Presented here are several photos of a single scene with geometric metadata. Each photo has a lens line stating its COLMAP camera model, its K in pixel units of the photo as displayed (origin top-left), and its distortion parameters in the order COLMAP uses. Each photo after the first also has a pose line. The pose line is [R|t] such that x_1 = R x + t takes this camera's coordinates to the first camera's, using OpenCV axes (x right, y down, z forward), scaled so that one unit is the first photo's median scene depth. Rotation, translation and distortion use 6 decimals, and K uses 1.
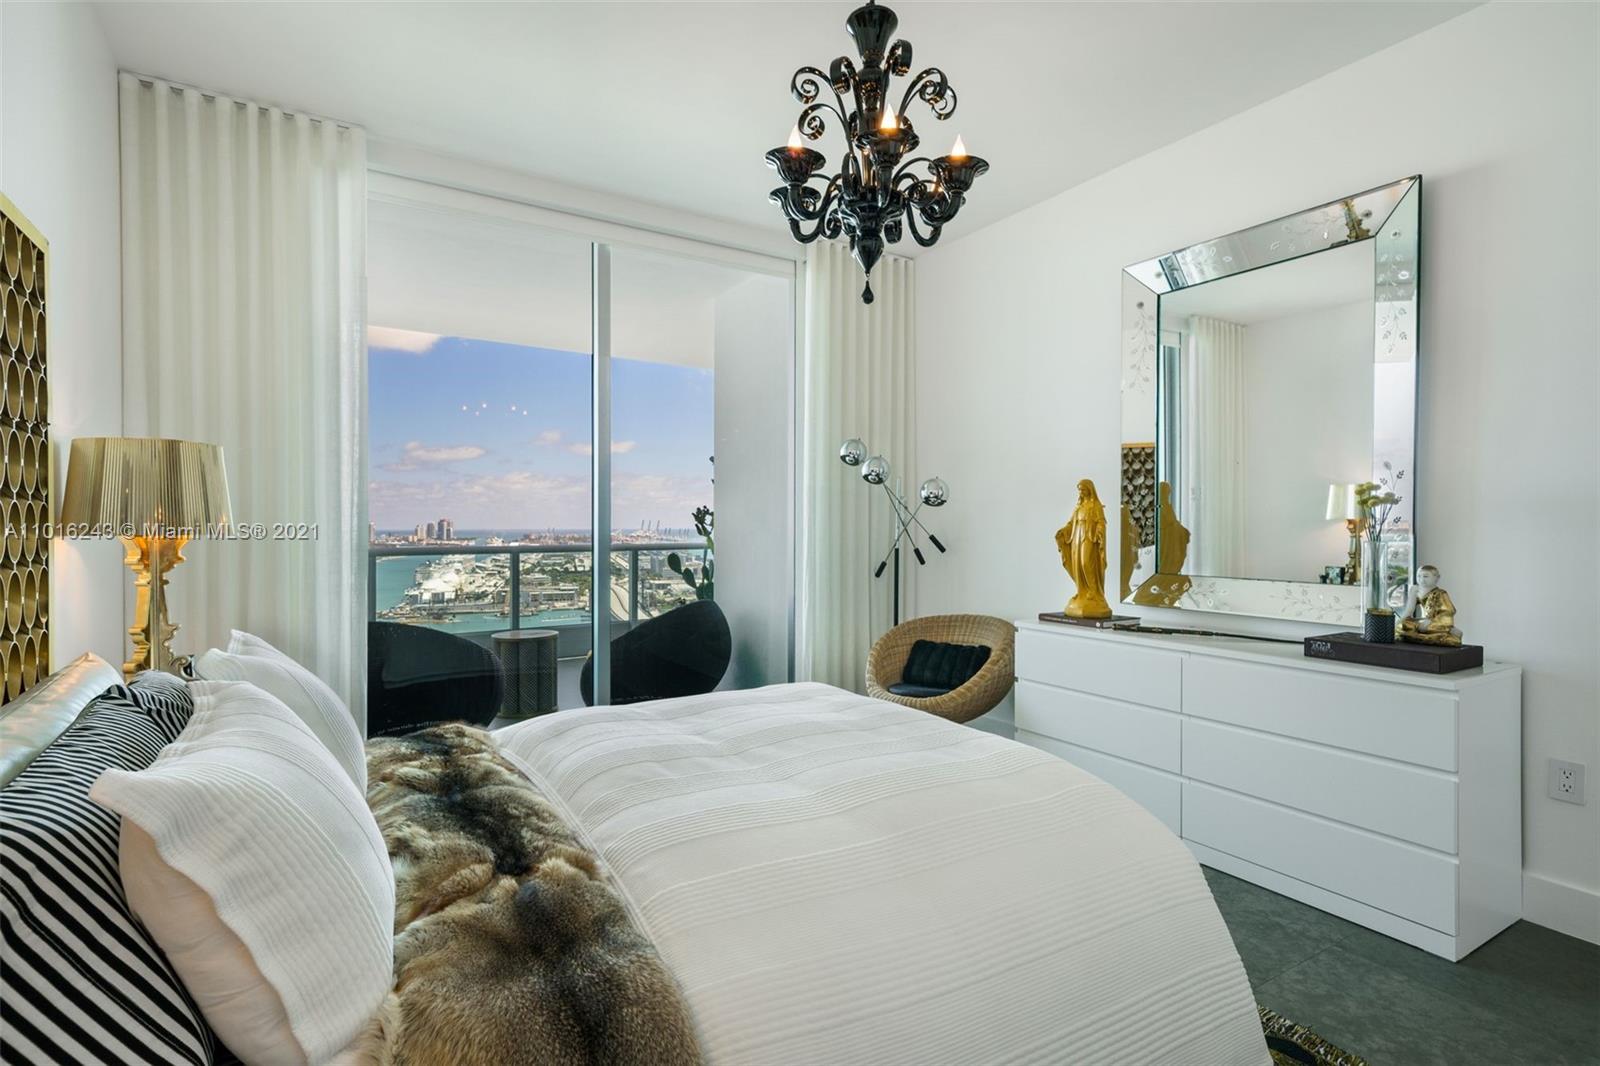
lens RADIAL K [[785.1, 0, 800.0], [0, 785.1, 533.0], [0, 0, 1]] dist [0.012991, 0.000756]
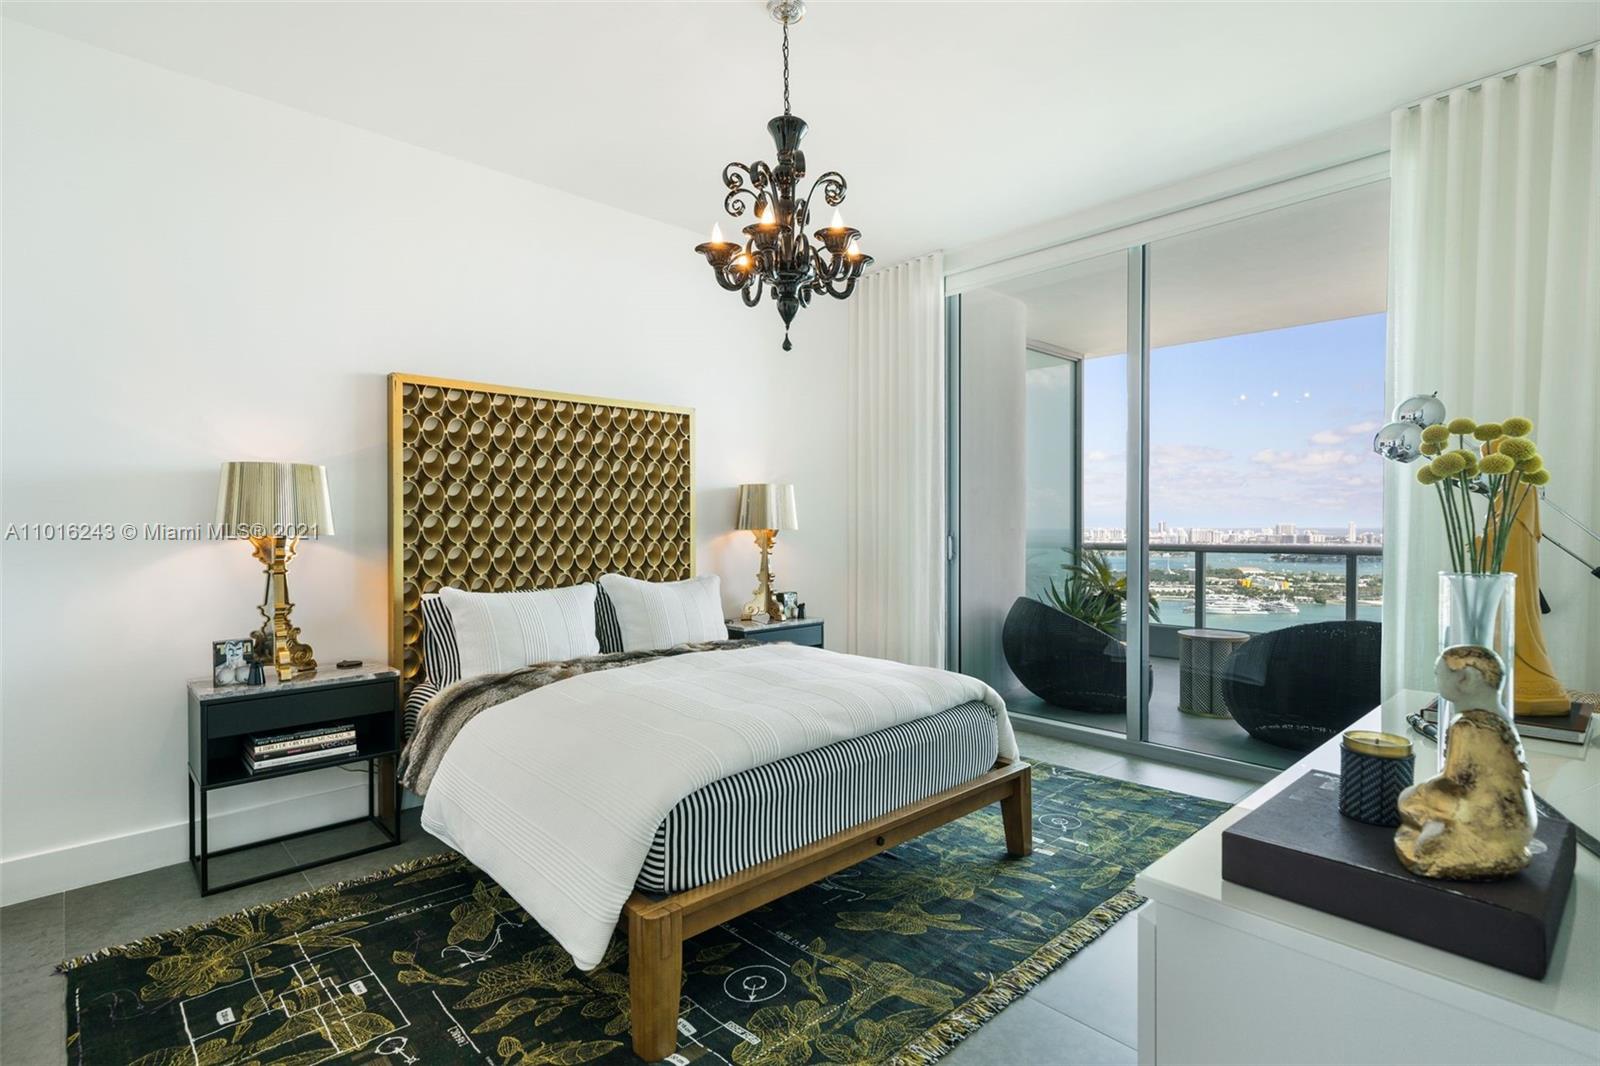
lens RADIAL K [[785.1, 0, 800.0], [0, 785.1, 533.0], [0, 0, 1]] dist [0.012991, 0.000756]
pose [[0.184657, 0.011427, -0.982737, 0.816090], [-0.006805, 0.999923, 0.010348, -0.007045], [0.982779, 0.004777, 0.184721, 0.482280]]
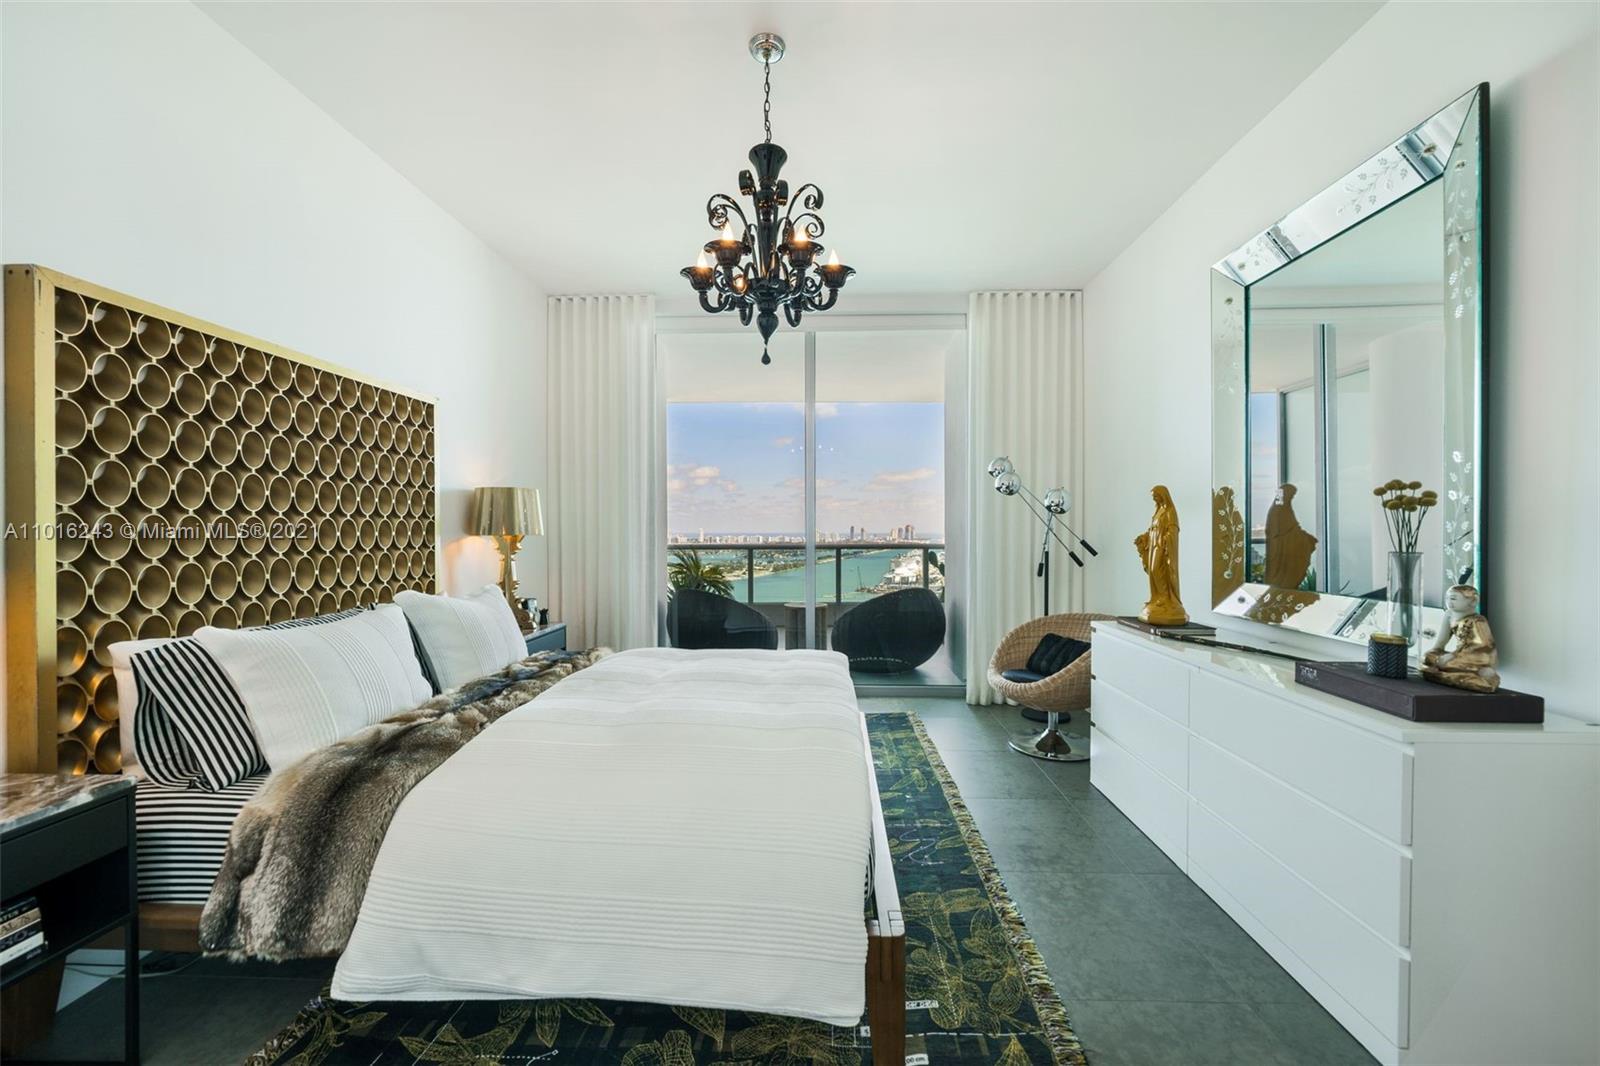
lens RADIAL K [[611.6, 0, 808.1], [0, 611.6, 536.3], [0, 0, 1]] dist [-0.021583, 0.000063]
pose [[0.827767, 0.007809, -0.561017, 0.441456], [-0.006747, 0.999969, 0.003963, -0.003860], [0.561031, 0.000505, 0.827795, 0.114168]]
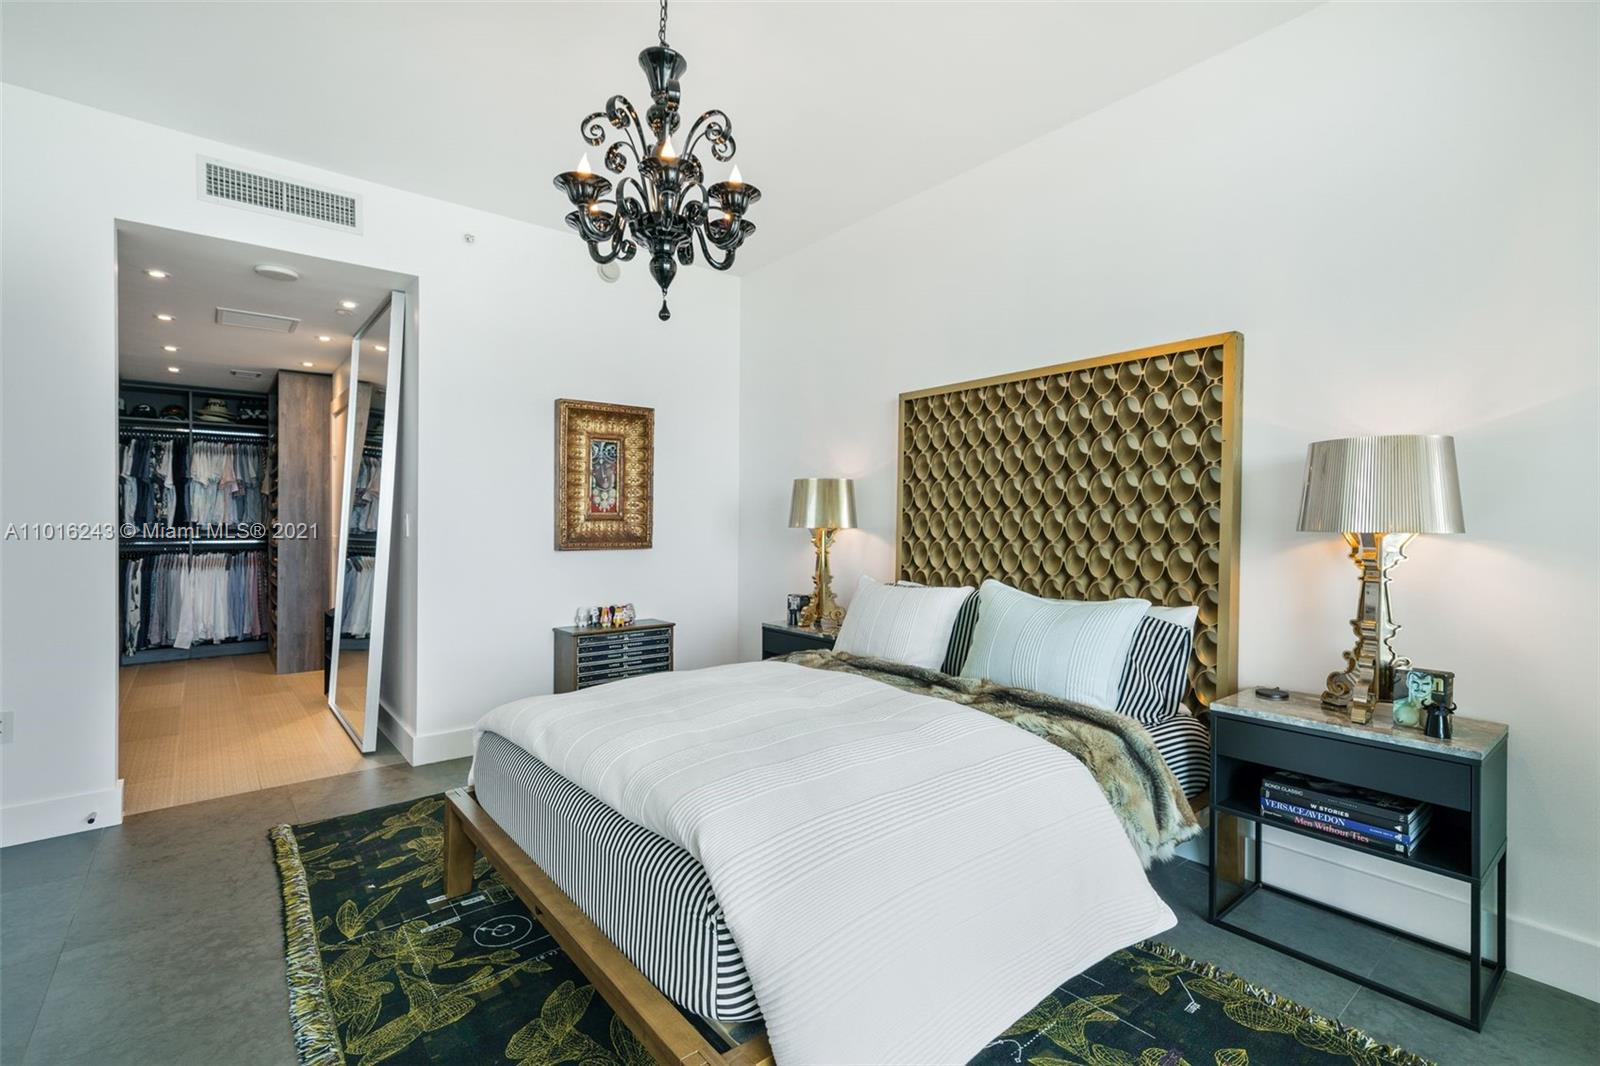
lens RADIAL K [[719.9, 0, 800.0], [0, 719.9, 533.0], [0, 0, 1]] dist [-0.001663, -0.000216]
pose [[-0.992584, -0.003000, -0.121521, 0.009989], [-0.005763, 0.999733, 0.022384, -0.010399], [0.121421, 0.022919, -0.992336, 1.224226]]
